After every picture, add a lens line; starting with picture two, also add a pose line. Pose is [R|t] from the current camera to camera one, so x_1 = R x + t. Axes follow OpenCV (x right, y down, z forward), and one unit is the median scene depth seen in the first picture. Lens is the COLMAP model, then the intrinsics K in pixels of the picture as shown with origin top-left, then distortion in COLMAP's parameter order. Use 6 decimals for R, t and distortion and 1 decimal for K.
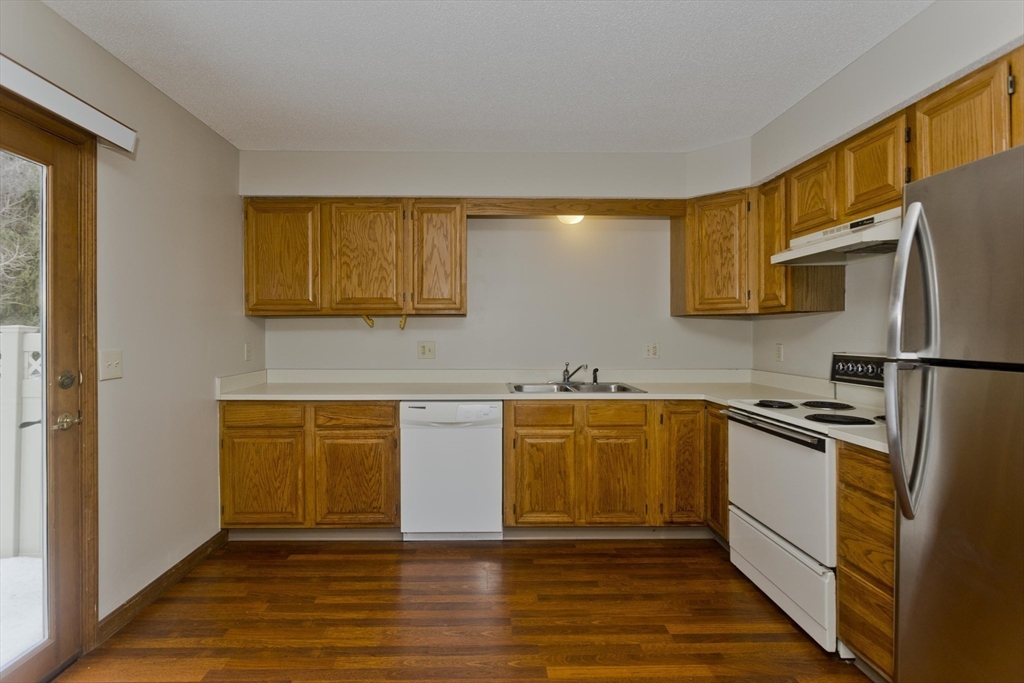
lens RADIAL K [[497.5, 0, 512.3], [0, 497.5, 334.6], [0, 0, 1]] dist [-0.004165, 0.002408]
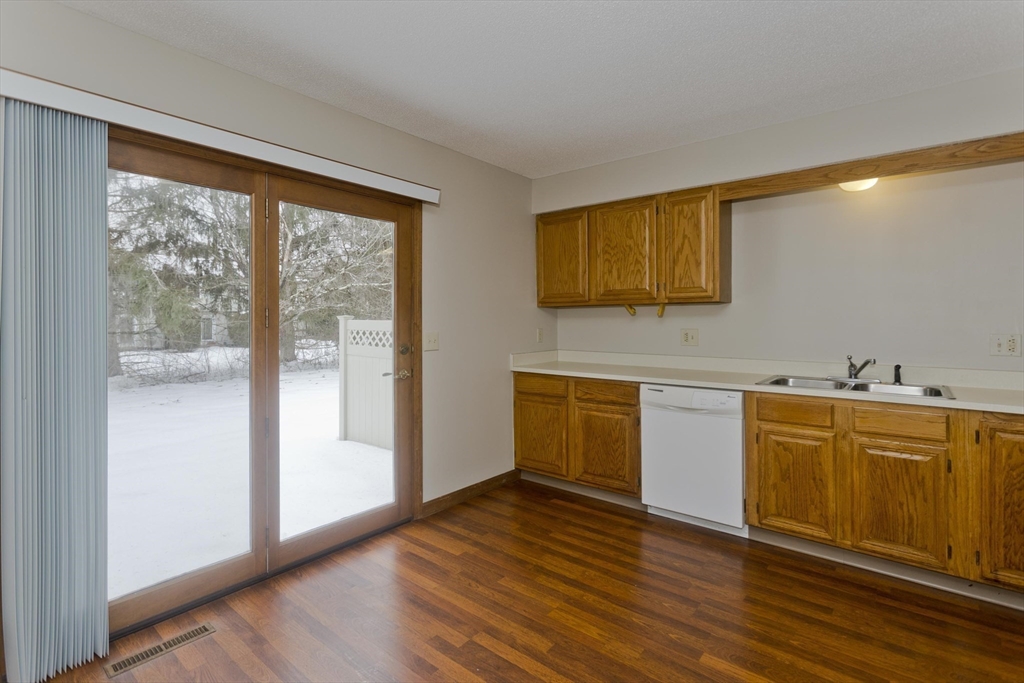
lens RADIAL K [[497.5, 0, 519.2], [0, 497.5, 319.4], [0, 0, 1]] dist [-0.004165, 0.002408]
pose [[0.762124, -0.001080, -0.647430, 0.279711], [-0.001375, 0.999994, -0.003287, -0.002233], [0.647429, 0.003396, 0.762118, -0.009179]]
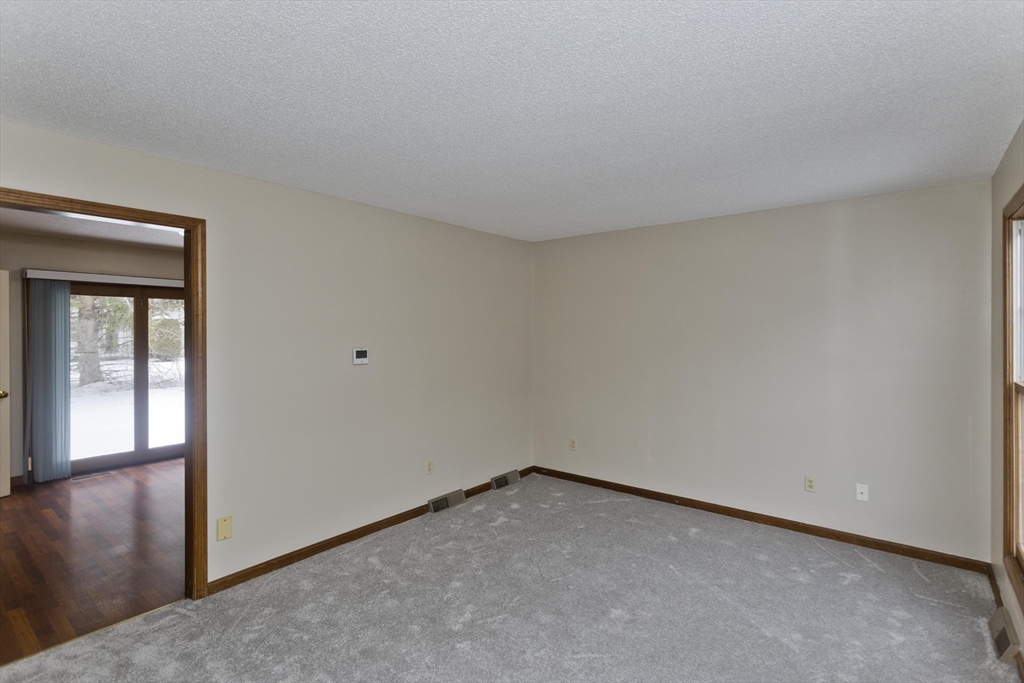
lens RADIAL K [[497.5, 0, 511.8], [0, 497.5, 335.3], [0, 0, 1]] dist [-0.004165, 0.002408]
pose [[0.765706, 0.010737, -0.643101, 1.711591], [-0.009054, 0.999942, 0.005916, -0.087117], [0.643127, 0.001293, 0.765758, -0.195026]]
